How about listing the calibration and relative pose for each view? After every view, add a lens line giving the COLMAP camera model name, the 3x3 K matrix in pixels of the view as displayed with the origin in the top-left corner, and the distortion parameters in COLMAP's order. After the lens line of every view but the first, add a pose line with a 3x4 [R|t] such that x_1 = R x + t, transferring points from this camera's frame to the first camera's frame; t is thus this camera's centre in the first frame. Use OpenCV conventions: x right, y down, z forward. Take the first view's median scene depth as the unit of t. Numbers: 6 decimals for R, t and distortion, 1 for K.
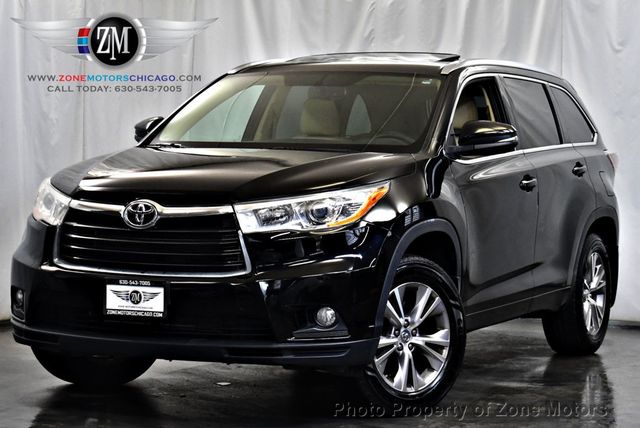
lens RADIAL K [[1781.4, 0, 320.0], [0, 1781.4, 214.0], [0, 0, 1]] dist [-0.036744, -0.179485]
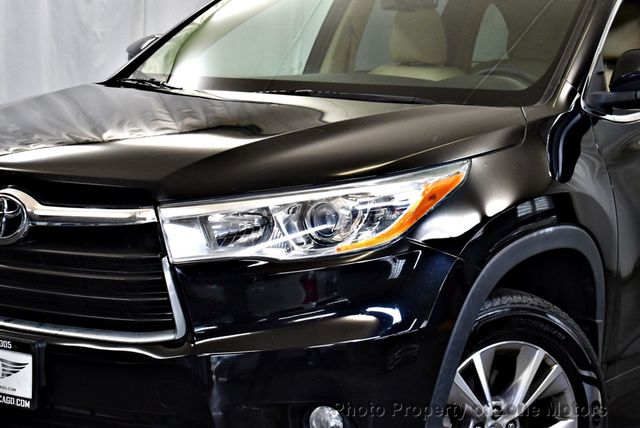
lens RADIAL K [[1586.7, 0, 320.0], [0, 1586.7, 214.0], [0, 0, 1]] dist [0.085509, 0.615198]
pose [[0.990544, 0.028558, -0.134187, 0.059555], [-0.020133, 0.997764, 0.063734, -0.032424], [0.135707, -0.060429, 0.988904, 0.504147]]
